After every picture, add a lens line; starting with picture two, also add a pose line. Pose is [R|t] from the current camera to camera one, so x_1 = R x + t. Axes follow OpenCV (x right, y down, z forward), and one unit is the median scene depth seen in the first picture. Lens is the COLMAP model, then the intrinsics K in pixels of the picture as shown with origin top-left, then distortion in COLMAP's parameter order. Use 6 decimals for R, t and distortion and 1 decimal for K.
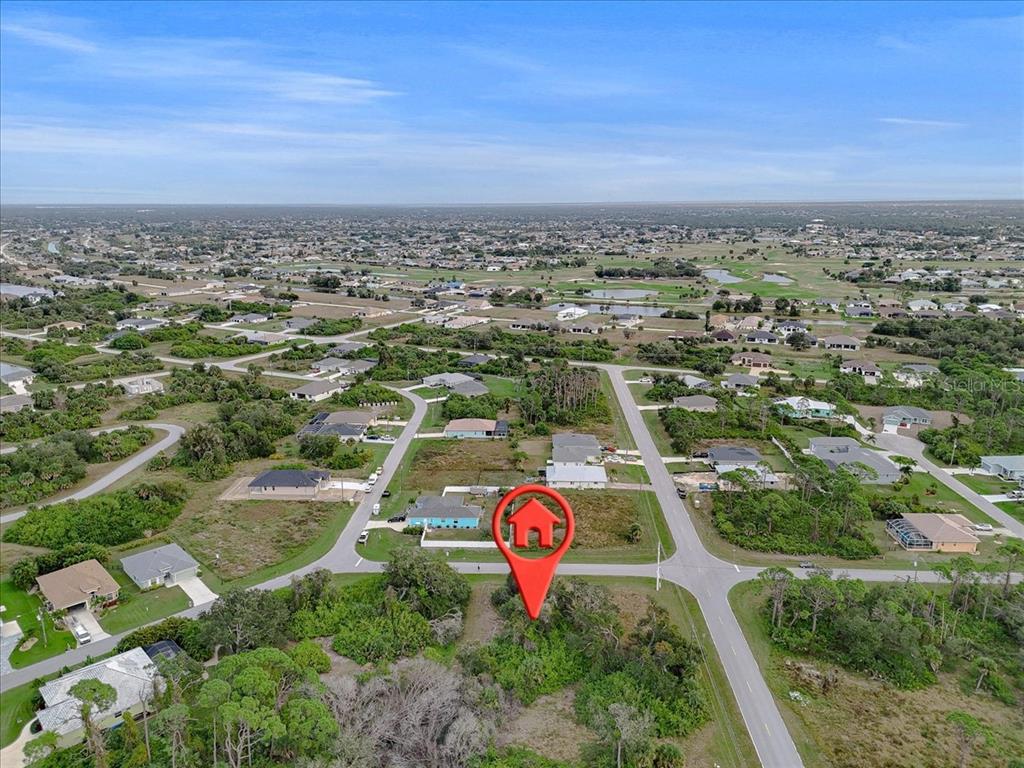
lens RADIAL K [[752.0, 0, 512.0], [0, 752.0, 384.0], [0, 0, 1]] dist [0.074151, -0.061133]
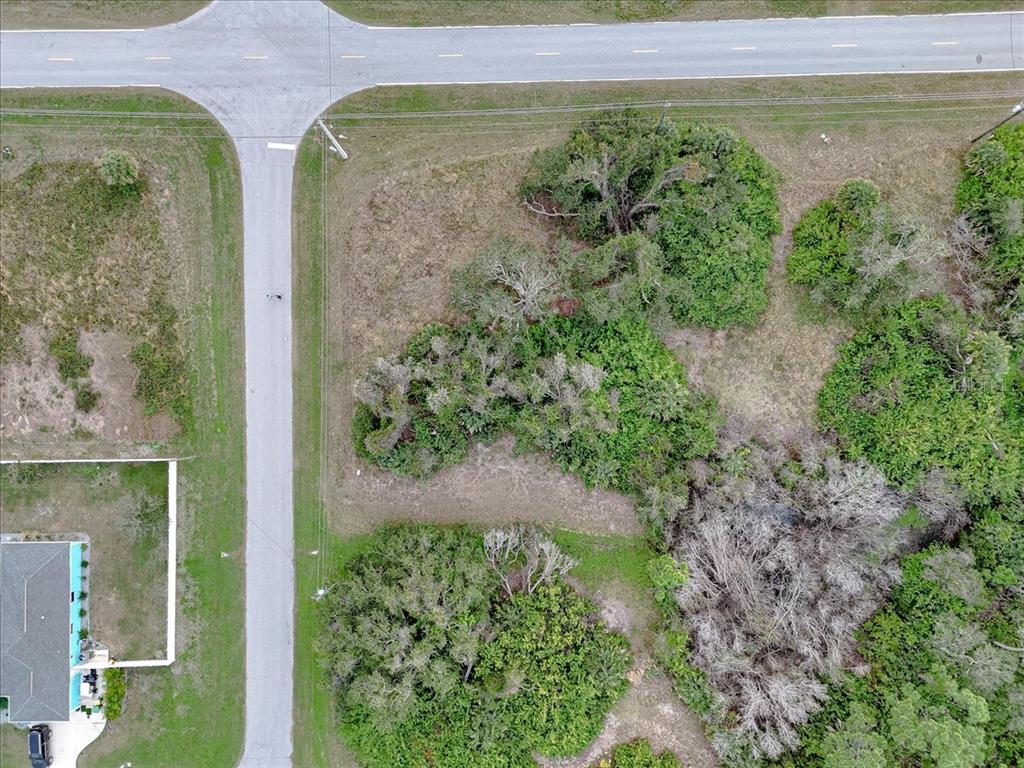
lens RADIAL K [[752.0, 0, 512.0], [0, 752.0, 384.0], [0, 0, 1]] dist [0.074151, -0.061133]
pose [[-0.049692, -0.998548, 0.020819, 0.017298], [0.258118, 0.007297, 0.966086, -0.134767], [-0.964835, 0.053381, 0.257381, 0.555445]]
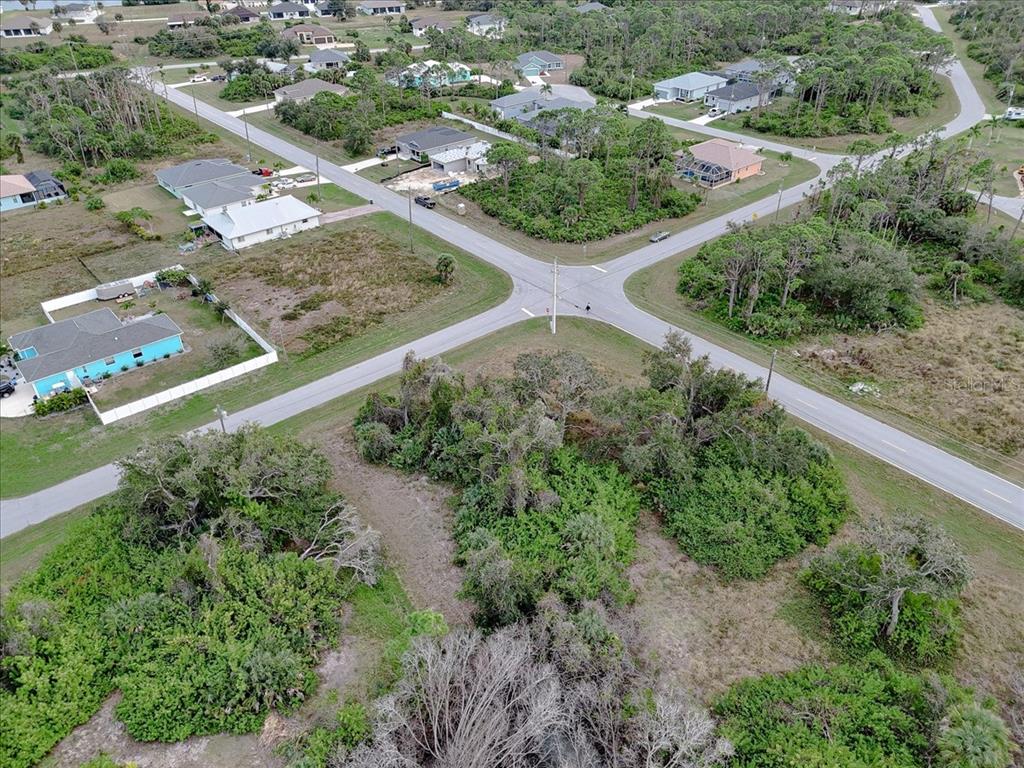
lens RADIAL K [[752.0, 0, 512.0], [0, 752.0, 384.0], [0, 0, 1]] dist [0.074151, -0.061133]
pose [[0.742722, -0.379597, 0.551607, -0.150293], [0.174821, 0.905143, 0.387497, 0.039278], [-0.646376, -0.191370, 0.738631, 0.387162]]
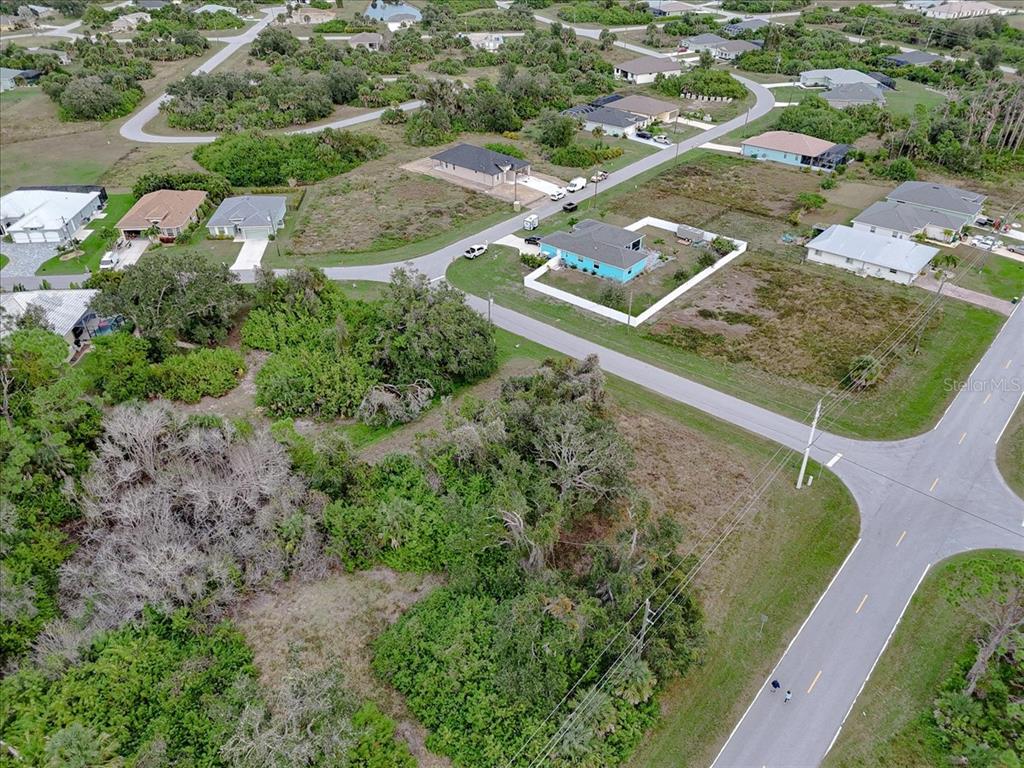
lens RADIAL K [[752.0, 0, 512.0], [0, 752.0, 384.0], [0, 0, 1]] dist [0.074151, -0.061133]
pose [[0.783273, 0.343670, -0.518048, 0.200986], [-0.145669, 0.911567, 0.384482, 0.031535], [0.604370, -0.225691, 0.764068, 0.373157]]
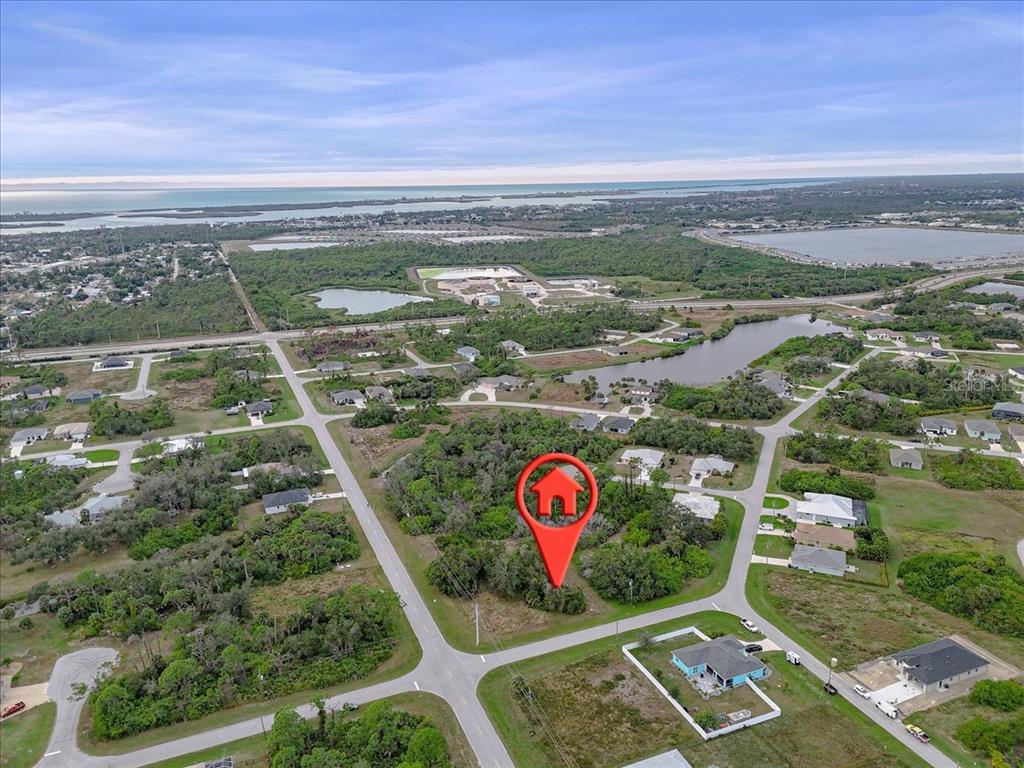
lens RADIAL K [[752.0, 0, 512.0], [0, 752.0, 384.0], [0, 0, 1]] dist [0.074151, -0.061133]
pose [[-0.905601, 0.130431, -0.403578, 0.416442], [-0.081651, 0.880127, 0.467665, -0.480164], [0.416198, 0.456470, -0.786394, 1.287664]]
